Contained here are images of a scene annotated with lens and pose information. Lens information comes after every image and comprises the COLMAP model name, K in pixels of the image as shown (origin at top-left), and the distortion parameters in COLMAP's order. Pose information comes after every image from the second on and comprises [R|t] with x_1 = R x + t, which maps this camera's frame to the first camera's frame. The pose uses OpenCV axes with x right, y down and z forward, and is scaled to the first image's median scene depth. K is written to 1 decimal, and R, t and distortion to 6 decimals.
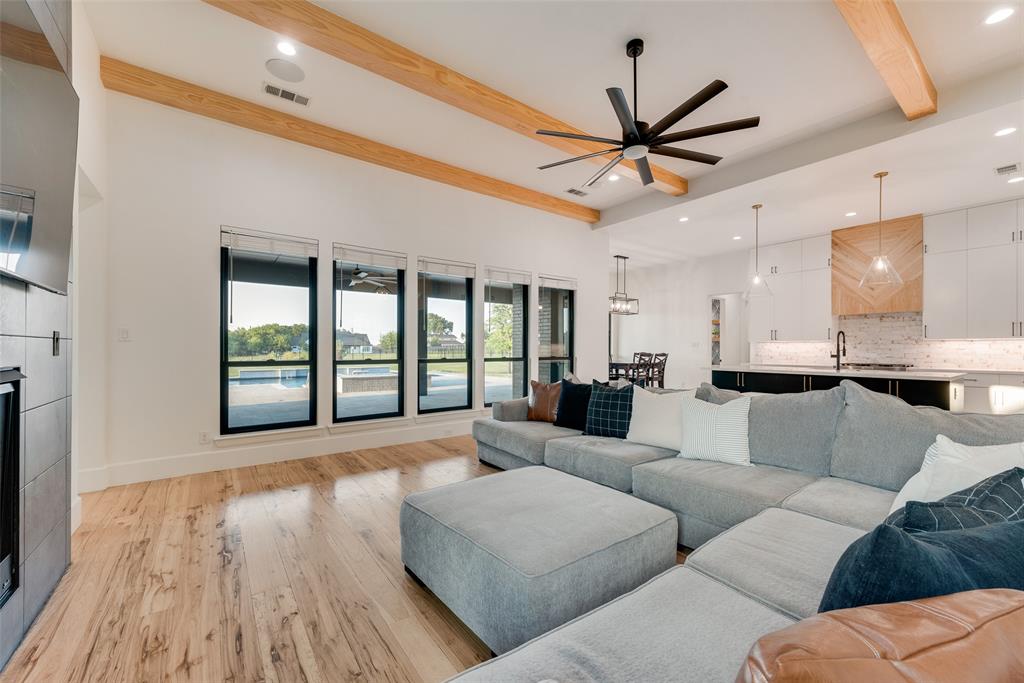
lens RADIAL K [[400.2, 0, 507.5], [0, 400.2, 348.7], [0, 0, 1]] dist [0.004773, -0.000536]
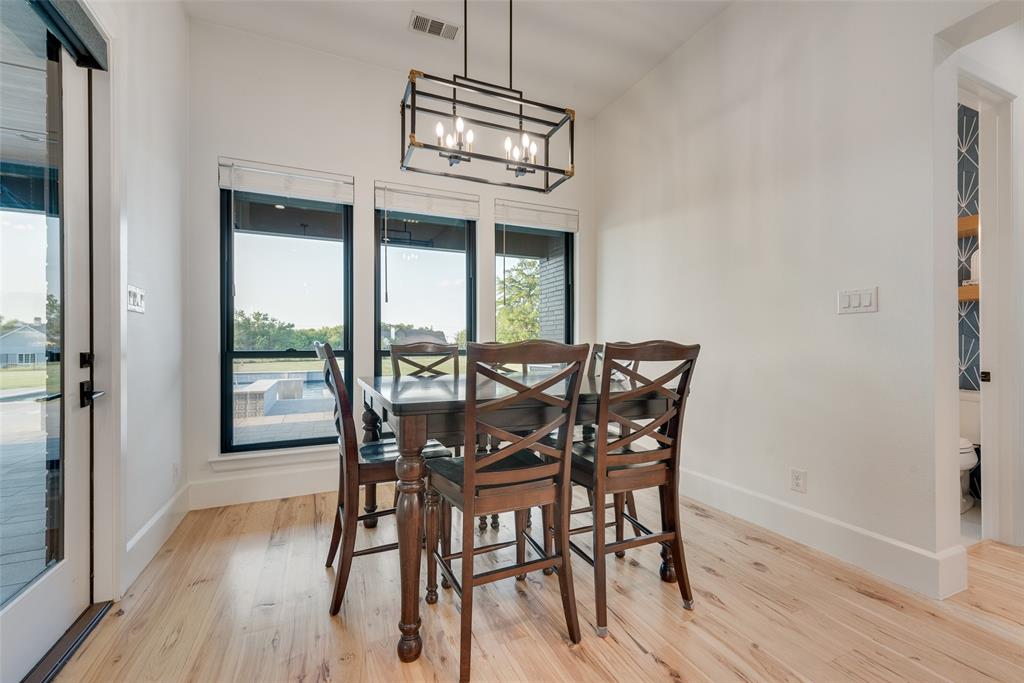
lens RADIAL K [[426.9, 0, 509.4], [0, 426.9, 343.1], [0, 0, 1]] dist [0.016079, -0.001614]
pose [[0.976177, -0.003408, -0.216948, 0.410190], [0.001392, 0.999954, -0.009445, 0.015283], [0.216970, 0.008918, 0.976138, 0.896586]]
